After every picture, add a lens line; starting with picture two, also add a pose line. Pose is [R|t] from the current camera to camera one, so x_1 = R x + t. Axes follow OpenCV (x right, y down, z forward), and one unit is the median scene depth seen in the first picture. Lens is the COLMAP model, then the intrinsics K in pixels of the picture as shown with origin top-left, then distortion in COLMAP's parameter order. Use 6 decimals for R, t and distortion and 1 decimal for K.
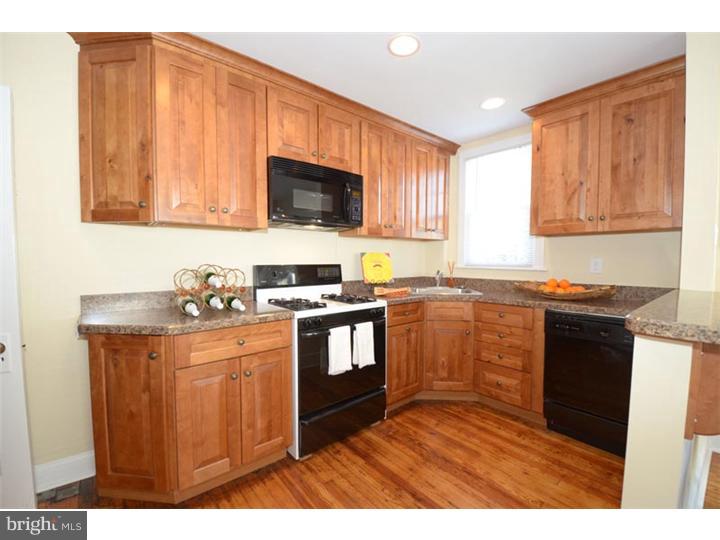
lens RADIAL K [[313.4, 0, 363.0], [0, 313.4, 274.3], [0, 0, 1]] dist [0.012633, -0.019999]
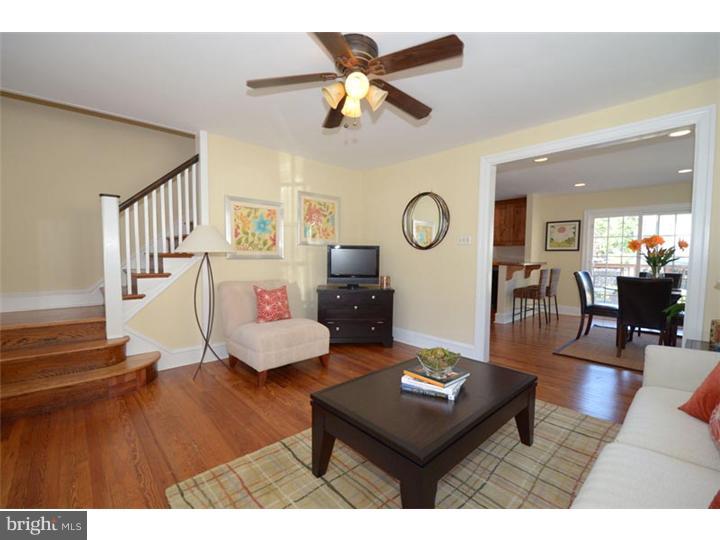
lens RADIAL K [[313.4, 0, 363.0], [0, 313.4, 274.3], [0, 0, 1]] dist [0.012633, -0.019999]
pose [[0.998721, 0.005608, 0.050240, -0.802675], [-0.006081, 0.999938, 0.009286, 0.124472], [-0.050185, -0.009580, 0.998694, -1.906921]]
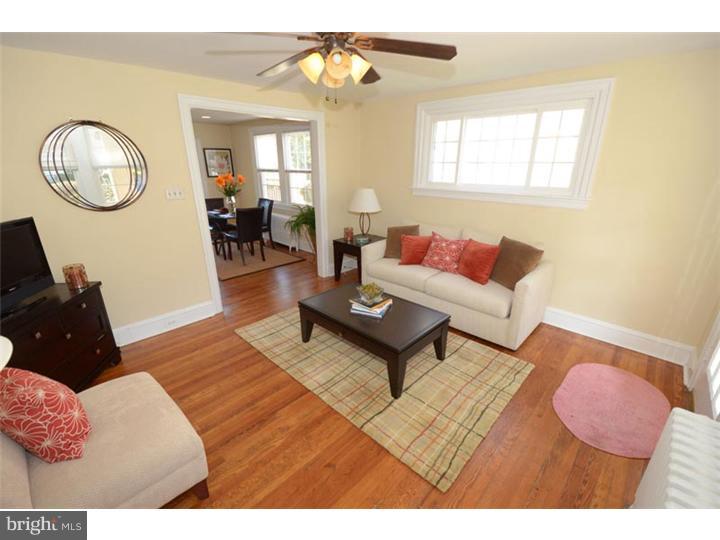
lens RADIAL K [[313.4, 0, 363.0], [0, 313.4, 274.3], [0, 0, 1]] dist [0.012633, -0.019999]
pose [[-0.108177, -0.339105, 0.934508, -1.622441], [0.045180, 0.937376, 0.345376, -0.124437], [-0.993105, 0.079582, -0.086081, -1.071167]]
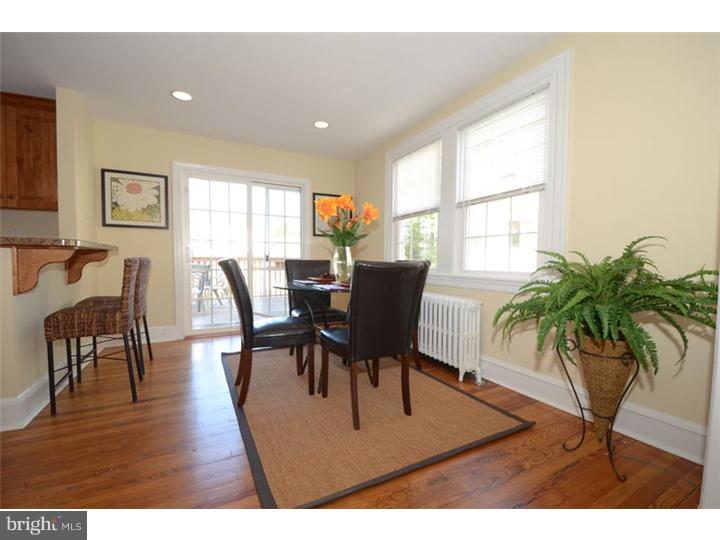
lens RADIAL K [[313.4, 0, 363.0], [0, 313.4, 274.3], [0, 0, 1]] dist [0.012633, -0.019999]
pose [[0.210605, -0.046319, 0.976473, -0.179477], [0.043202, 0.998342, 0.038038, 0.143999], [-0.976616, 0.034174, 0.212257, -0.630724]]
